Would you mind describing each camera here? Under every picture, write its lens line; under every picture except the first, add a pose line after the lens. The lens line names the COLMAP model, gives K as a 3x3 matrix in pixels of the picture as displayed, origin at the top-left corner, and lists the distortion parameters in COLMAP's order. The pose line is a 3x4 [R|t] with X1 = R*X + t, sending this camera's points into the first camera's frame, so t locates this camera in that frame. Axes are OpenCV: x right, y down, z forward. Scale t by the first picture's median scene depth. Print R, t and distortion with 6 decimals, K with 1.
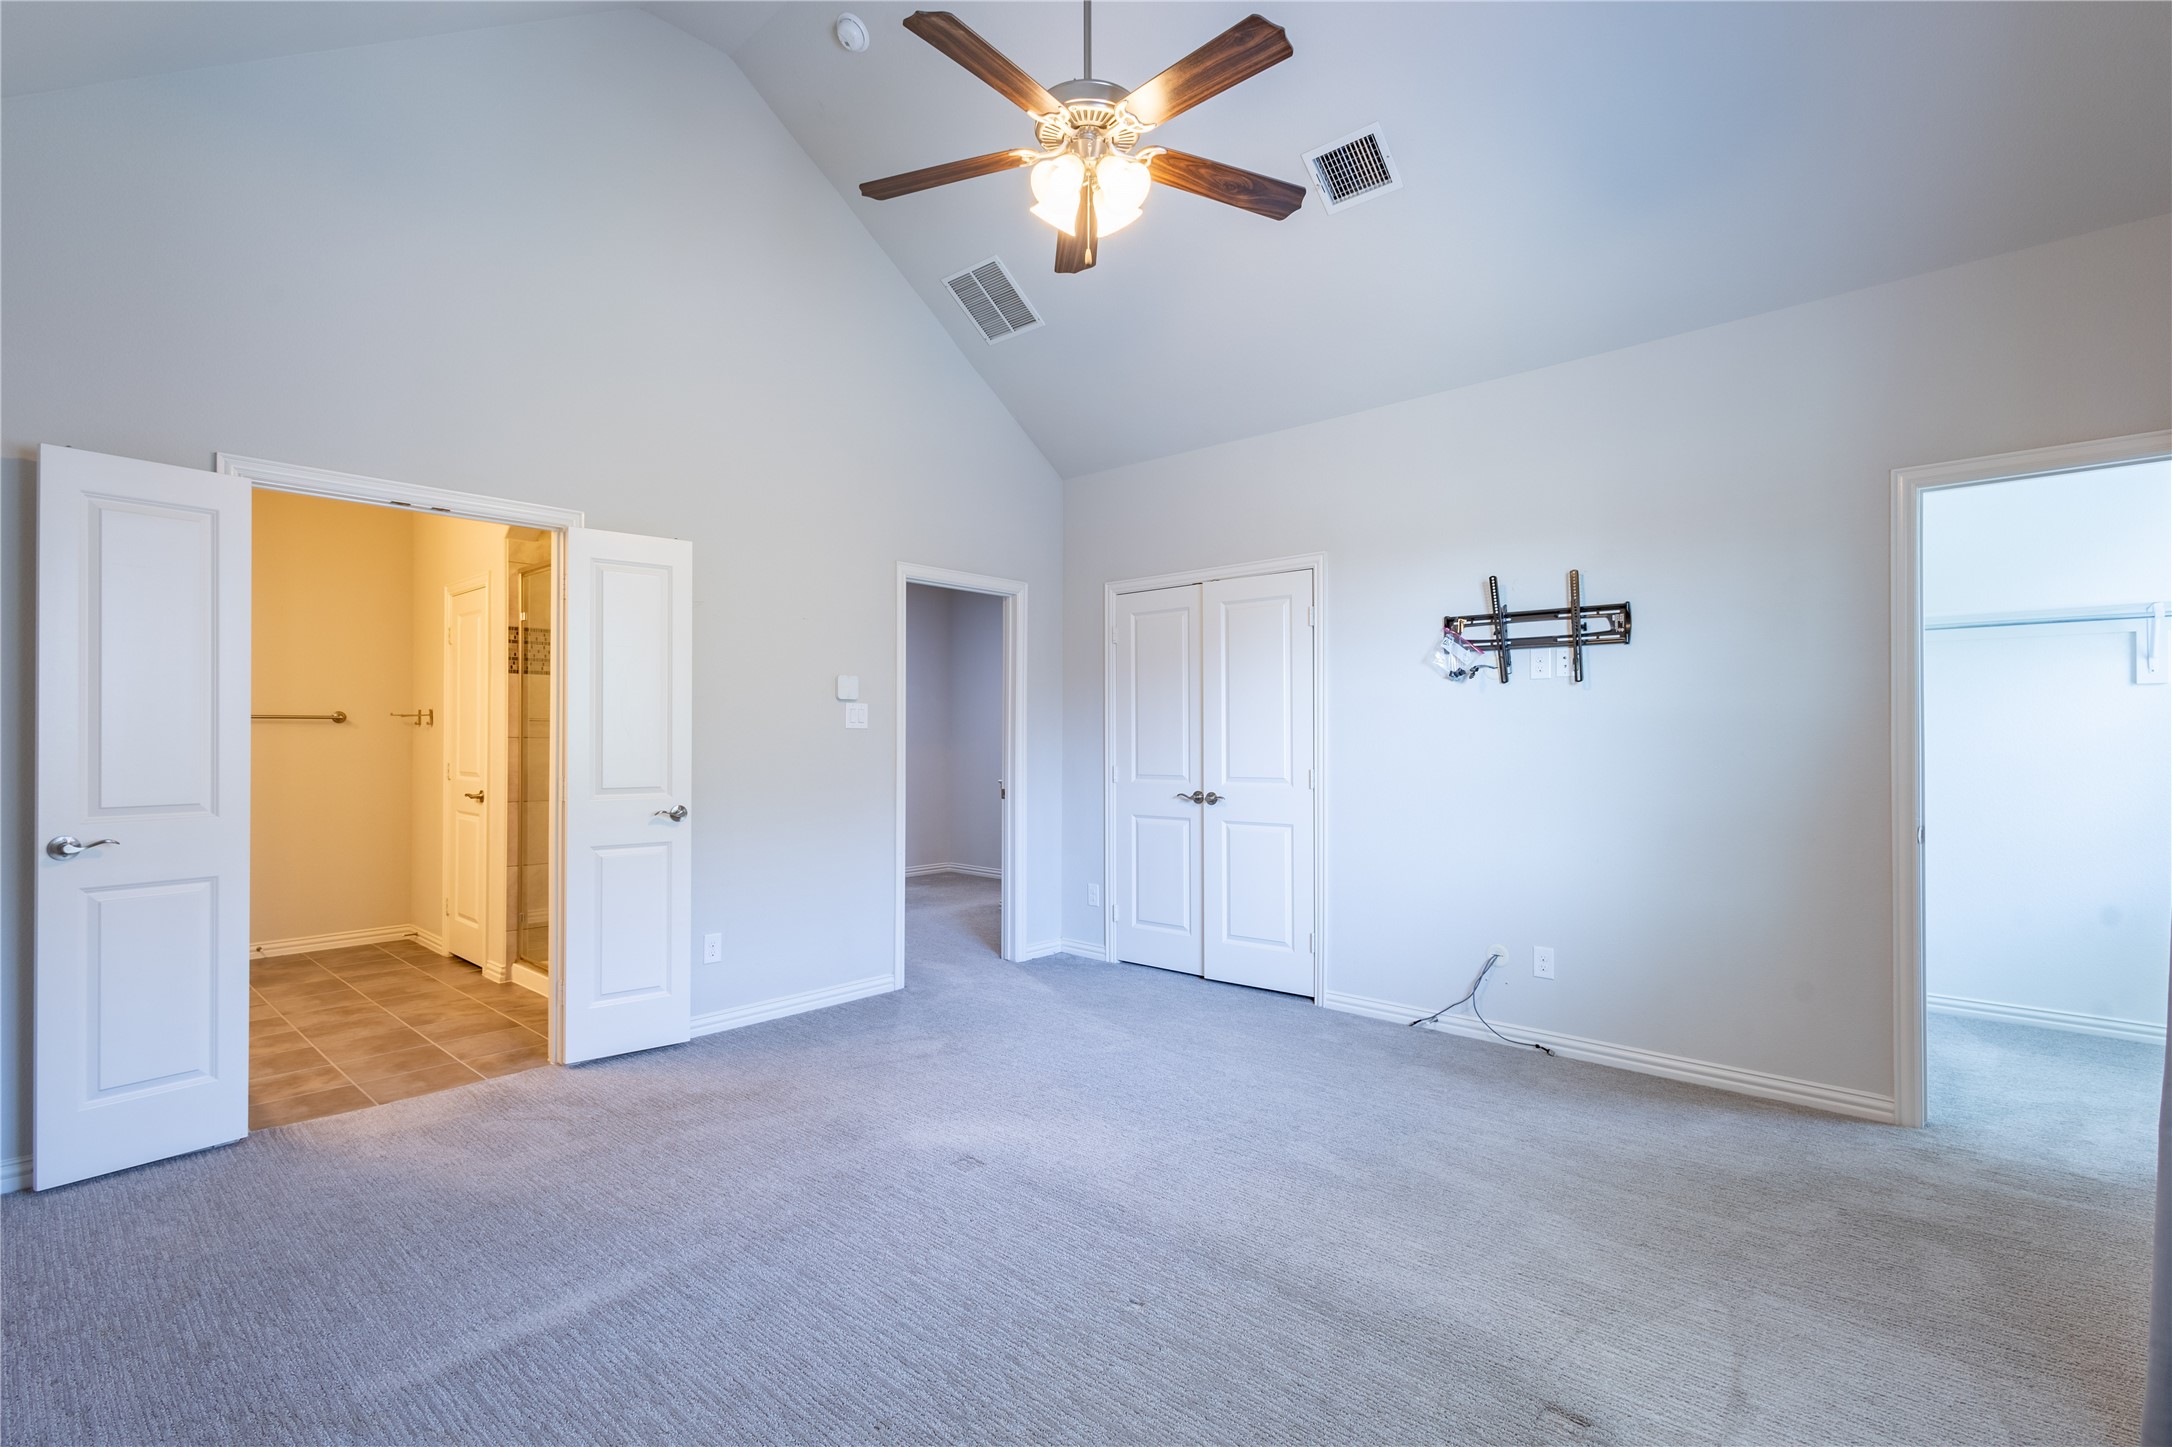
lens RADIAL K [[1010.0, 0, 1070.7], [0, 1010.0, 733.2], [0, 0, 1]] dist [0.015672, -0.005065]
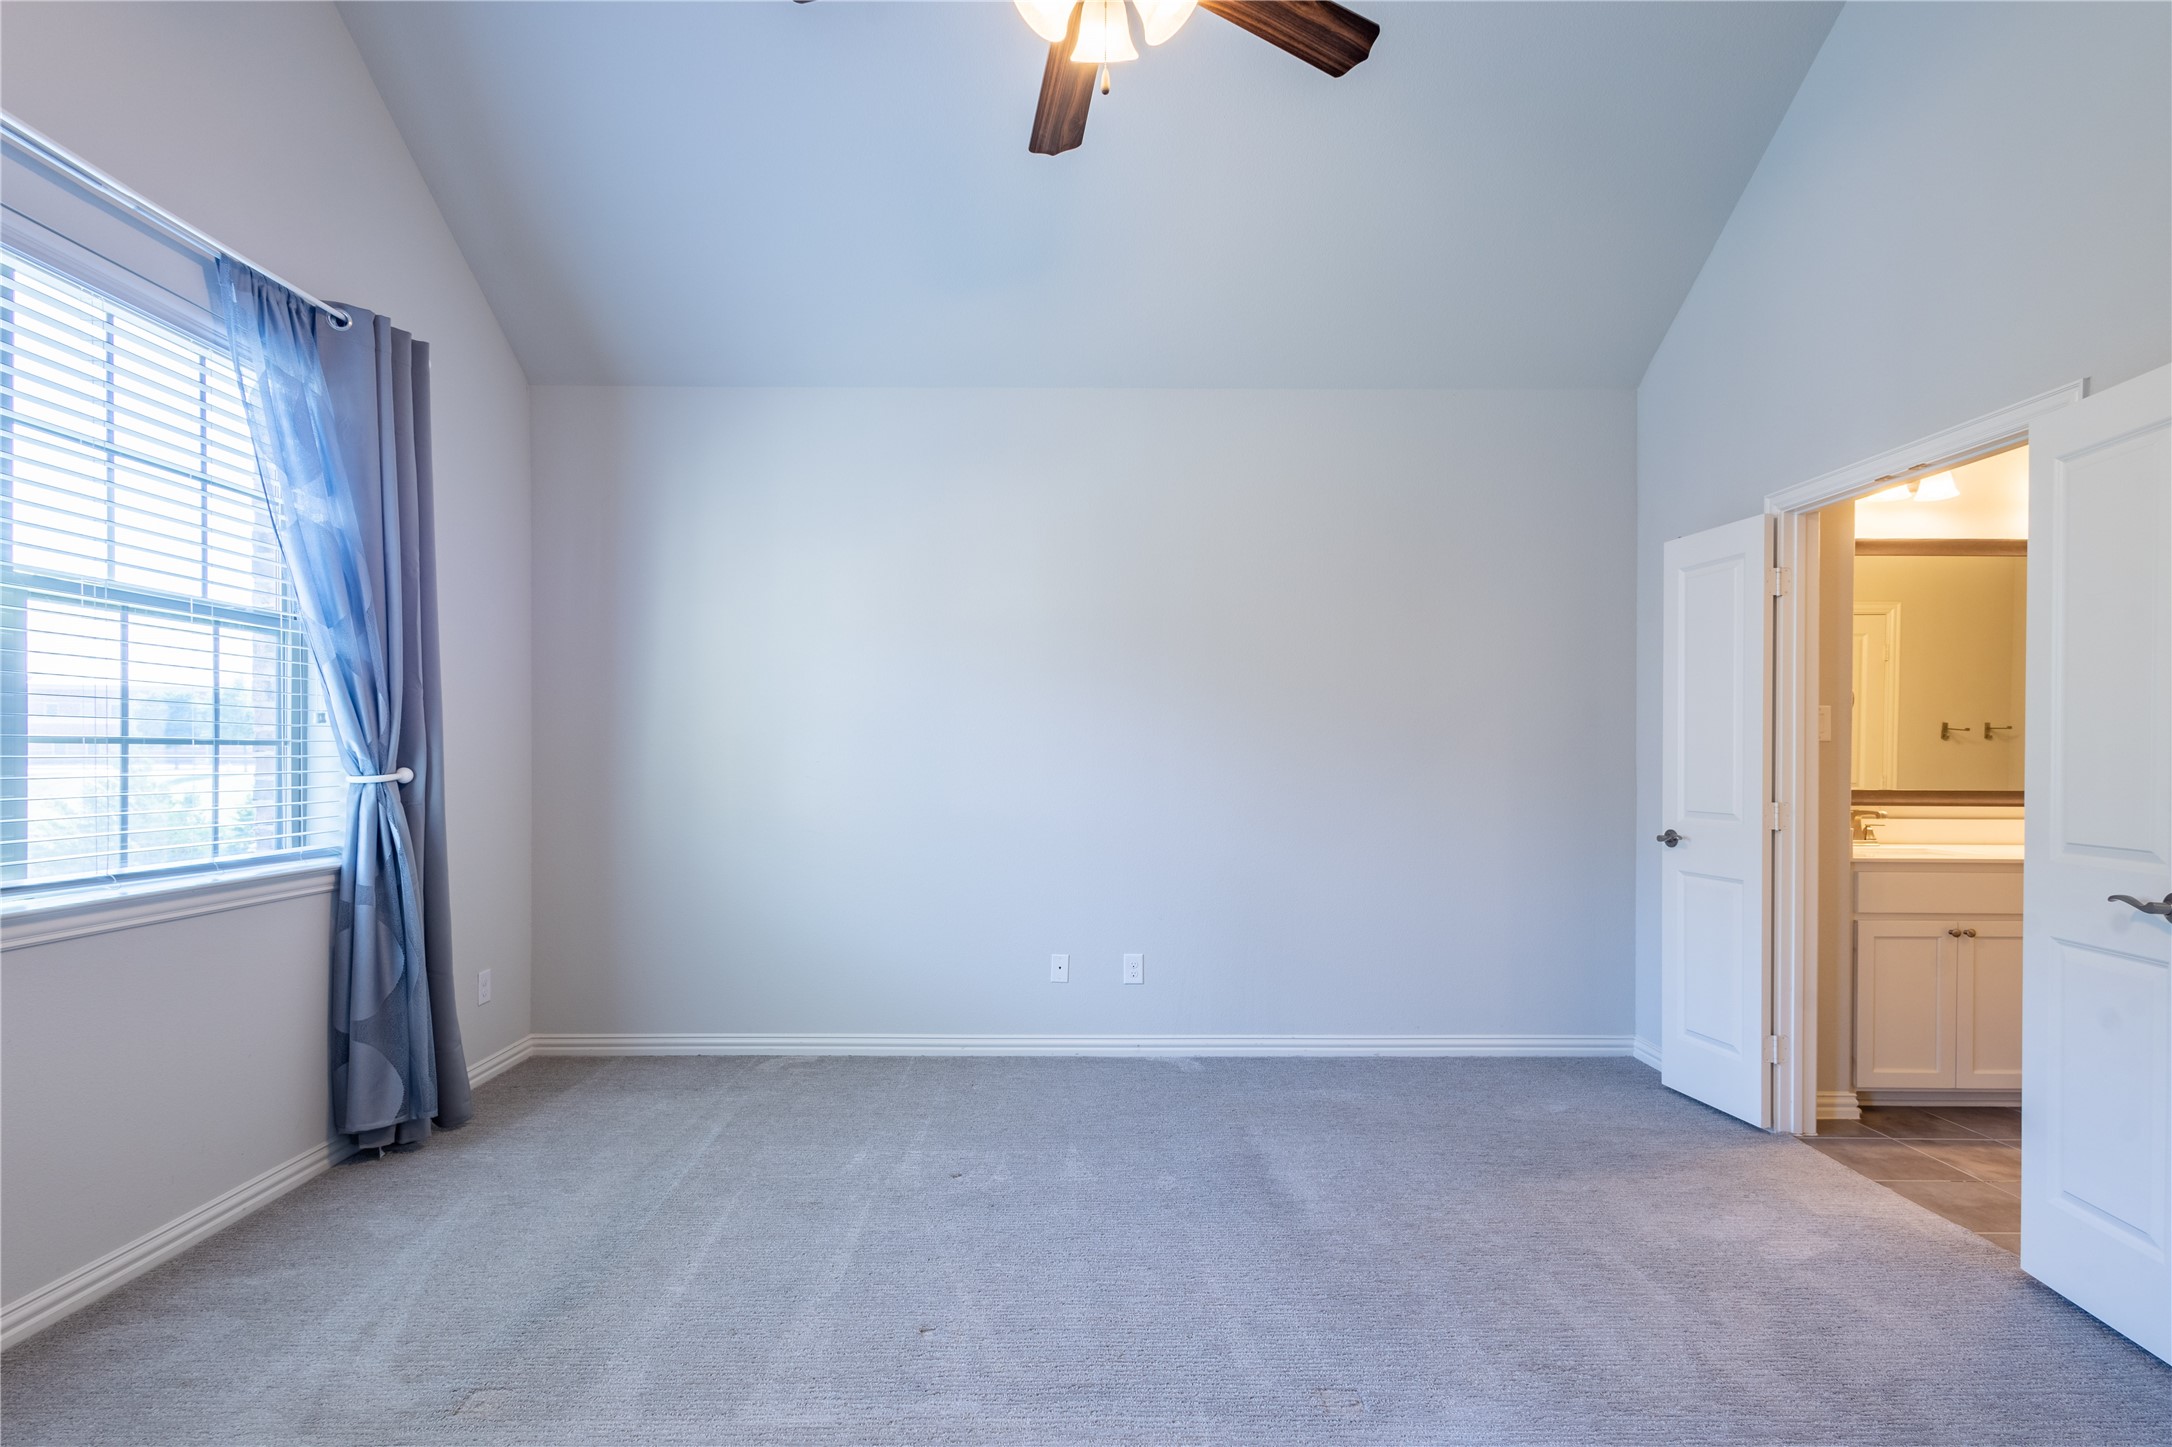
lens RADIAL K [[1010.0, 0, 1087.3], [0, 1010.0, 766.1], [0, 0, 1]] dist [0.015672, -0.005065]
pose [[-0.725028, 0.005125, -0.688700, 0.271897], [0.001887, 0.999983, 0.005455, 0.002797], [0.688716, 0.002656, -0.725026, 0.772680]]
